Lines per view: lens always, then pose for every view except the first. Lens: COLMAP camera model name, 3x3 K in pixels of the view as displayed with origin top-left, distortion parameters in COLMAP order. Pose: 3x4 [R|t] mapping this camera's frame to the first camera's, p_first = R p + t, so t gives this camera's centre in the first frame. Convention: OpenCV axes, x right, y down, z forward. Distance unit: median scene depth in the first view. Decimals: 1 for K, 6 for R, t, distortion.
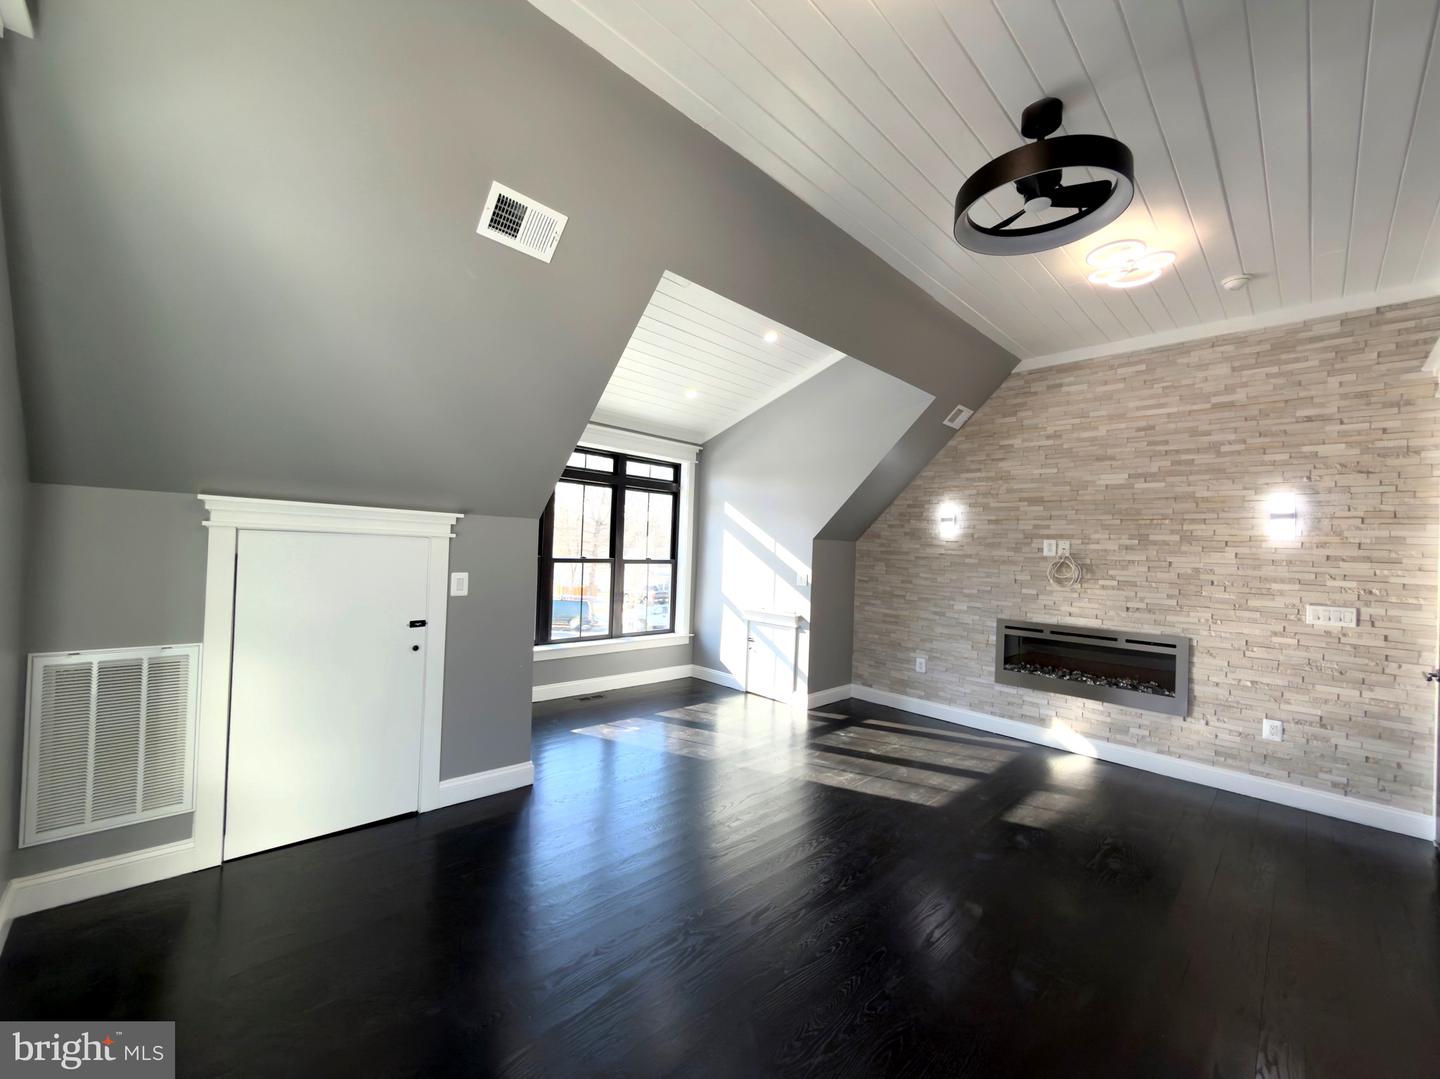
lens RADIAL K [[575.8, 0, 722.2], [0, 575.8, 543.7], [0, 0, 1]] dist [-0.002649, -0.000799]
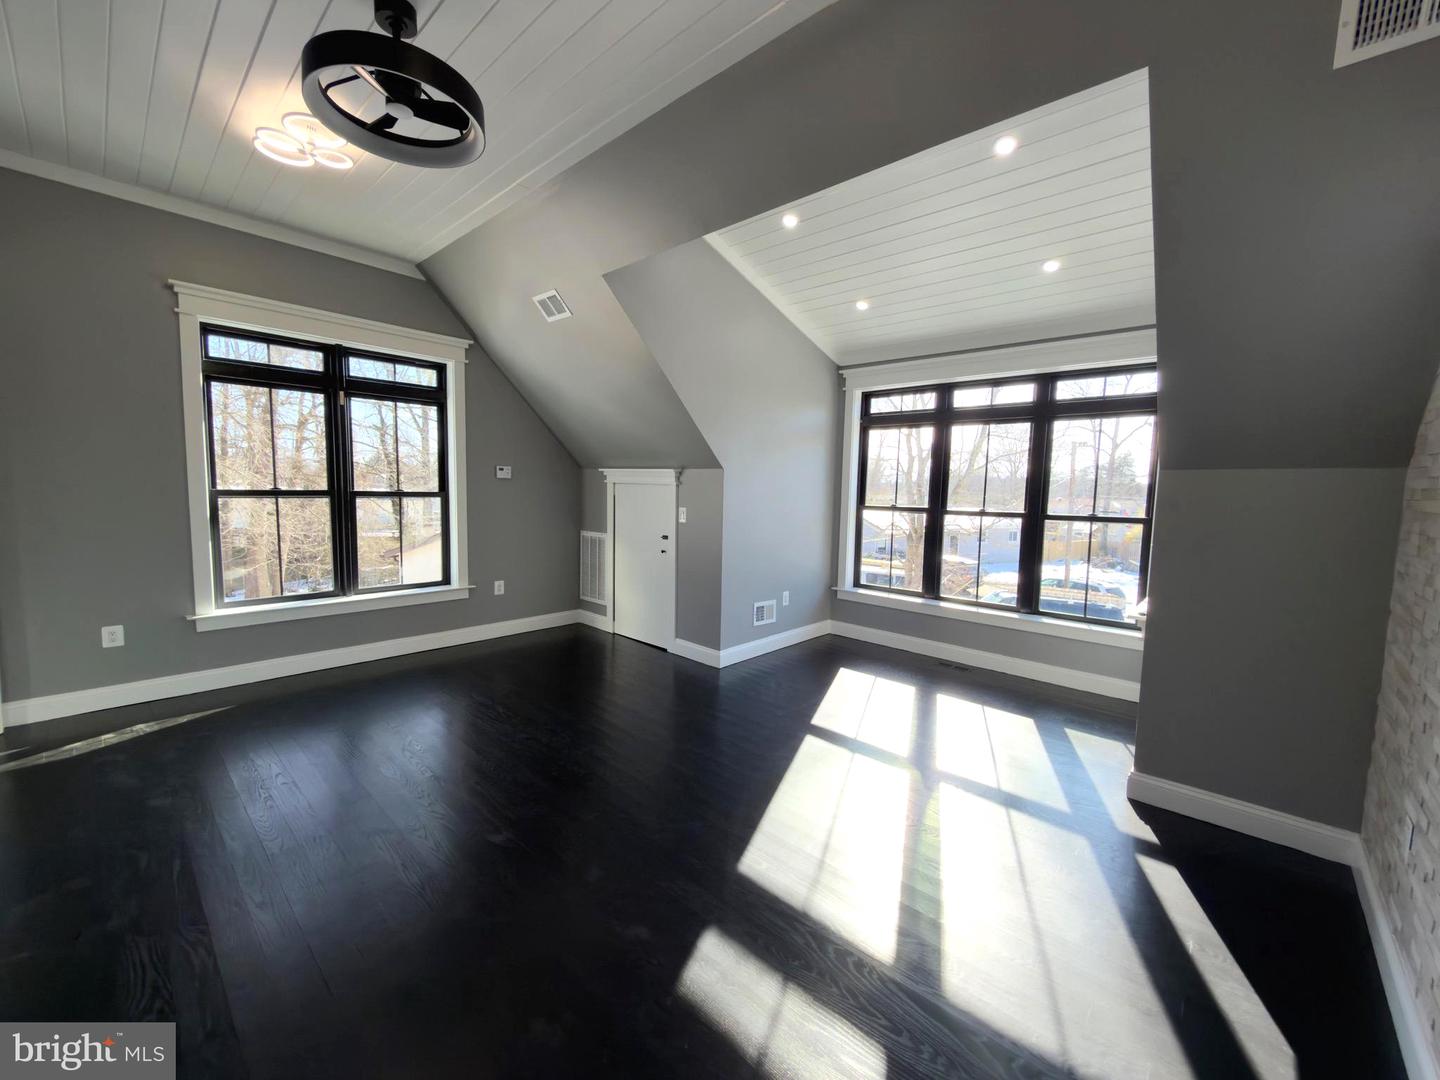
lens RADIAL K [[575.8, 0, 715.2], [0, 575.8, 542.5], [0, 0, 1]] dist [-0.002649, -0.000799]
pose [[0.050994, 0.058737, -0.996970, 1.353230], [-0.015537, 0.998195, 0.058014, 0.065435], [0.998578, 0.012532, 0.051814, 1.259522]]
